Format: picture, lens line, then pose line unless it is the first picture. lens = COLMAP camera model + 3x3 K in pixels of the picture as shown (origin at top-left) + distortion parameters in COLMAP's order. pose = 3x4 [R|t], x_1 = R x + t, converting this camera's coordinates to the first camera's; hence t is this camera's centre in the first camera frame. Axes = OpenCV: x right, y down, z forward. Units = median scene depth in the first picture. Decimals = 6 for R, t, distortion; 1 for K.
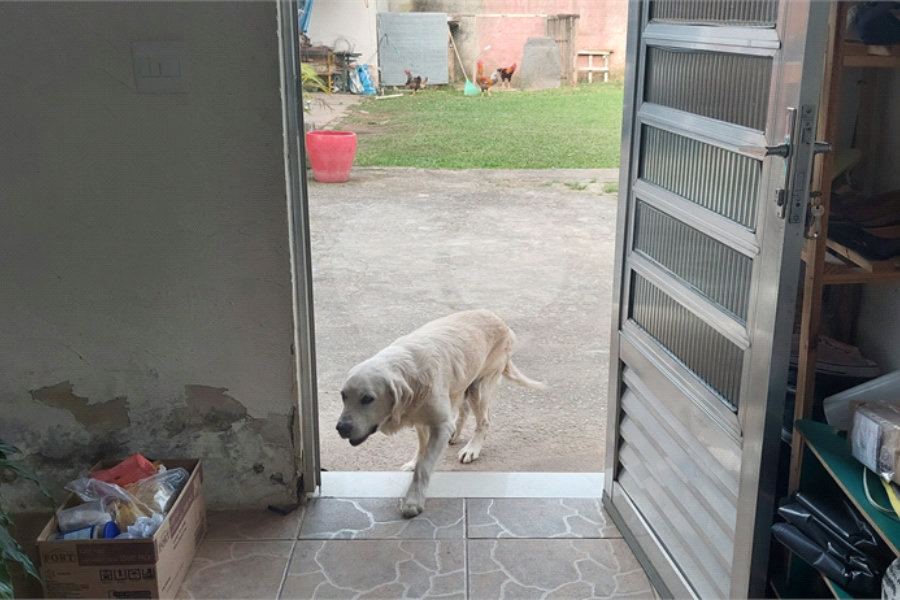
lens RADIAL K [[955.5, 0, 450.0], [0, 955.5, 300.0], [0, 0, 1]] dist [0.018890, 0.004687]
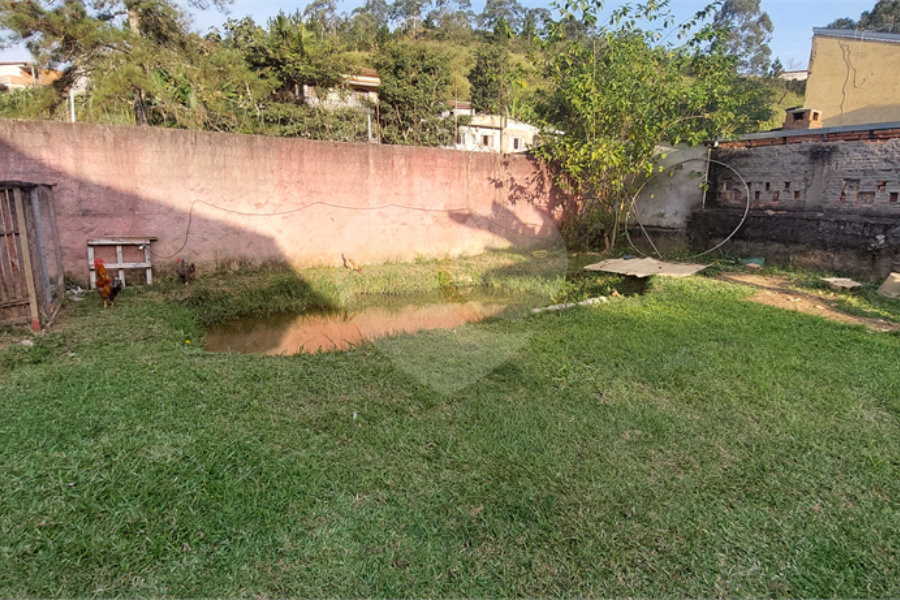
lens RADIAL K [[540.0, 0, 450.0], [0, 540.0, 300.0], [0, 0, 1]] dist [0.003158, -0.017259]
pose [[0.849869, -0.090953, 0.519087, 0.175367], [0.140508, 0.988446, -0.056852, -0.199651], [-0.507918, 0.121253, 0.852829, 0.688861]]
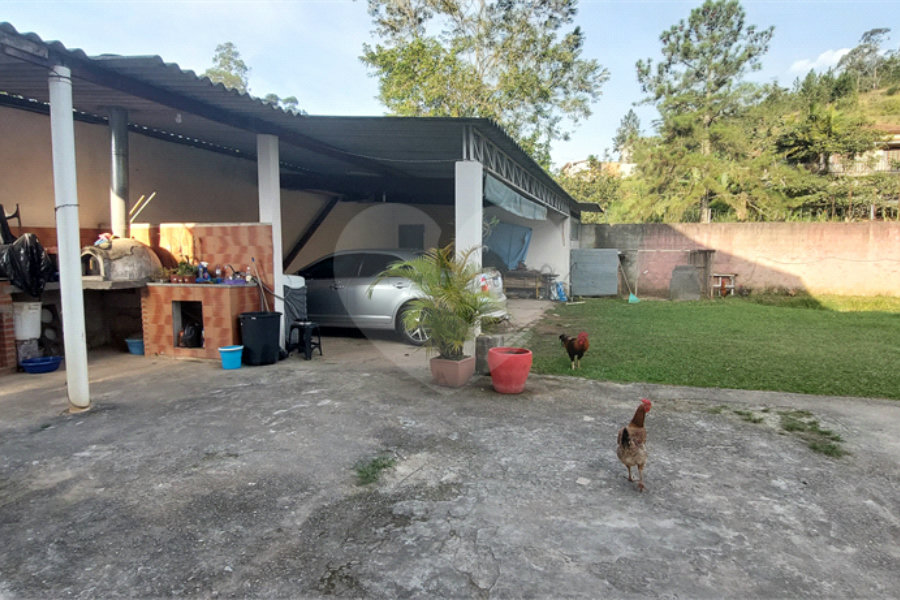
lens RADIAL K [[540.0, 0, 450.0], [0, 540.0, 300.0], [0, 0, 1]] dist [0.003158, -0.017259]
pose [[0.954409, 0.023307, -0.297591, -0.000138], [-0.081458, 0.979444, -0.184537, -0.044611], [0.287173, 0.200365, 0.936689, 0.148379]]
